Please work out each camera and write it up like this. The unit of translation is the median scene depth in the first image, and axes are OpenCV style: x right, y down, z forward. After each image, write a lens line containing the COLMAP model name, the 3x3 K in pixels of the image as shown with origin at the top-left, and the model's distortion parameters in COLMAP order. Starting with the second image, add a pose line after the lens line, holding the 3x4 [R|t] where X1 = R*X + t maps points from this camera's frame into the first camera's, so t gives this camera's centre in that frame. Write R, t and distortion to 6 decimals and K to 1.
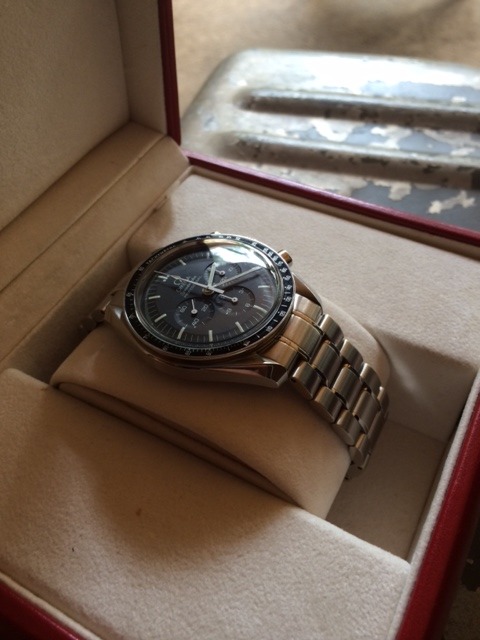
lens RADIAL K [[565.7, 0, 240.0], [0, 565.7, 320.0], [0, 0, 1]] dist [0.097344, -0.174040]
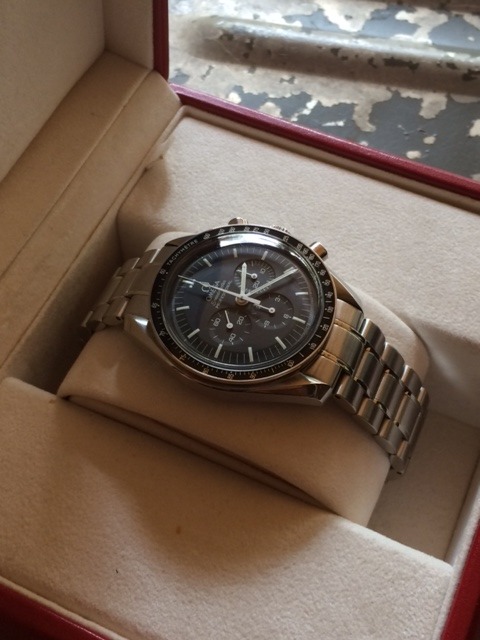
lens RADIAL K [[859.5, 0, 240.0], [0, 859.5, 320.0], [0, 0, 1]] dist [0.065472, 0.020988]
pose [[0.997028, -0.037876, 0.067088, -0.105501], [0.028129, 0.989654, 0.140693, -0.149083], [-0.071722, -0.138388, 0.987778, -0.275603]]
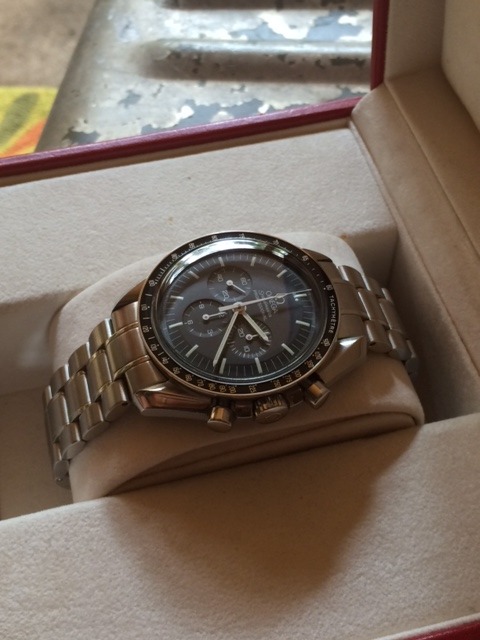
lens RADIAL K [[859.5, 0, 240.0], [0, 859.5, 320.0], [0, 0, 1]] dist [0.065472, 0.020988]
pose [[0.988617, -0.133073, 0.070197, -0.058198], [0.129919, 0.990374, 0.047759, -0.004150], [-0.075876, -0.038096, 0.996389, -0.263328]]
